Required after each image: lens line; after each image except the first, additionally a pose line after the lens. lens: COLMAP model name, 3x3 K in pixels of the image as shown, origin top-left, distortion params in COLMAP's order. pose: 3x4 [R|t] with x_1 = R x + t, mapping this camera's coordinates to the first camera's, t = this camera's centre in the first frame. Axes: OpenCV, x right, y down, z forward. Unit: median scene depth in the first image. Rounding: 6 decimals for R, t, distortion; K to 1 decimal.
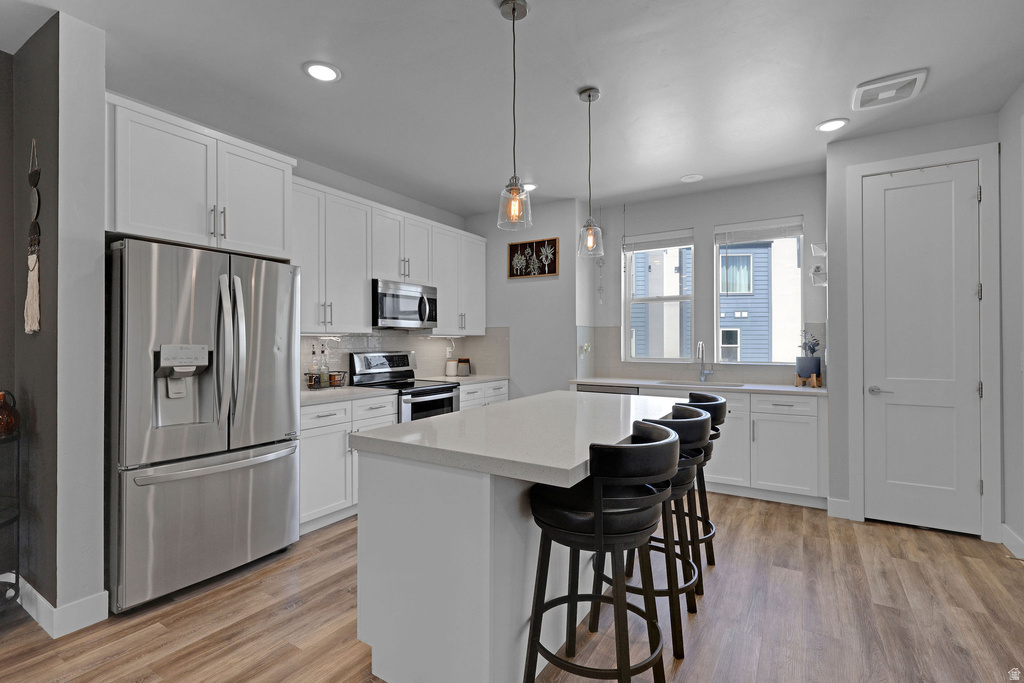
lens RADIAL K [[472.5, 0, 519.2], [0, 472.5, 342.5], [0, 0, 1]] dist [-0.001832, 0.000020]
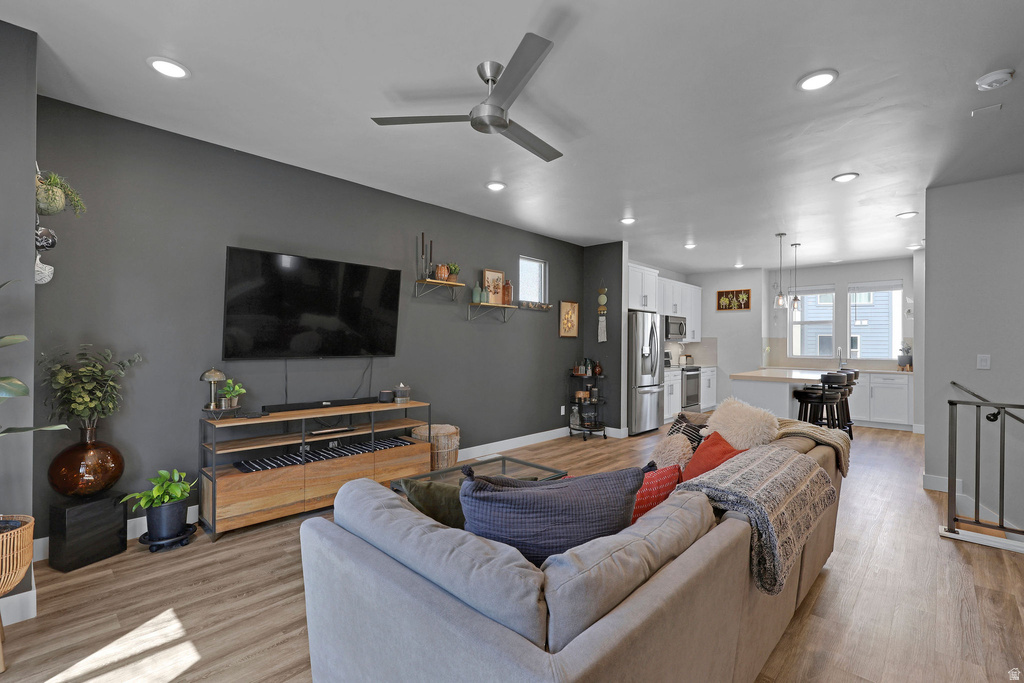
lens RADIAL K [[464.8, 0, 507.4], [0, 464.8, 342.3], [0, 0, 1]] dist [-0.002542, 0.000098]
pose [[0.978308, 0.007241, -0.207029, -0.462938], [-0.008273, 0.999957, -0.004123, -0.000988], [0.206991, 0.005746, 0.978326, -0.947254]]
